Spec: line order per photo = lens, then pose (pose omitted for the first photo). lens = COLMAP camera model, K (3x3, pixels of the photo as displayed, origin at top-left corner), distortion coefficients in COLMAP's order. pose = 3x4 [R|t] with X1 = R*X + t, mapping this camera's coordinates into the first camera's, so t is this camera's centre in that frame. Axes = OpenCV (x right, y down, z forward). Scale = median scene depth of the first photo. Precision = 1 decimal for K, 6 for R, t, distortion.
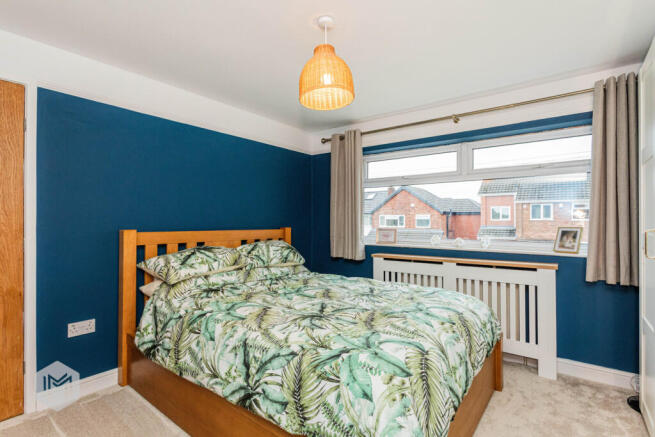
lens RADIAL K [[313.8, 0, 328.8], [0, 313.8, 220.2], [0, 0, 1]] dist [-0.001528, -0.000145]
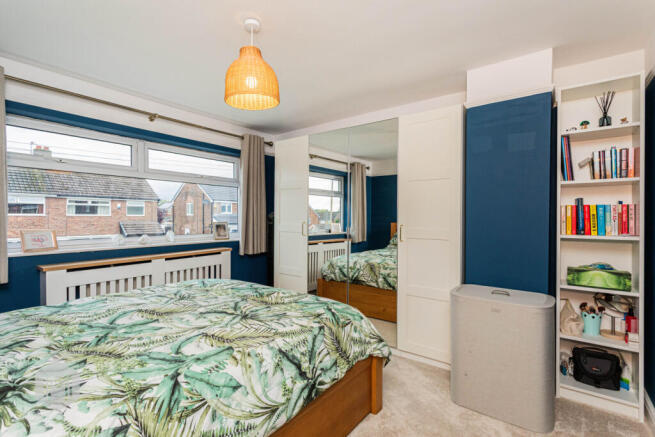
lens RADIAL K [[309.9, 0, 328.9], [0, 309.9, 215.8], [0, 0, 1]] dist [-0.019268, 0.000208]
pose [[-0.021127, 0.003095, 0.999772, -0.831844], [-0.001827, 0.999993, -0.003135, -0.004178], [-0.999775, -0.001893, -0.021122, 0.627886]]
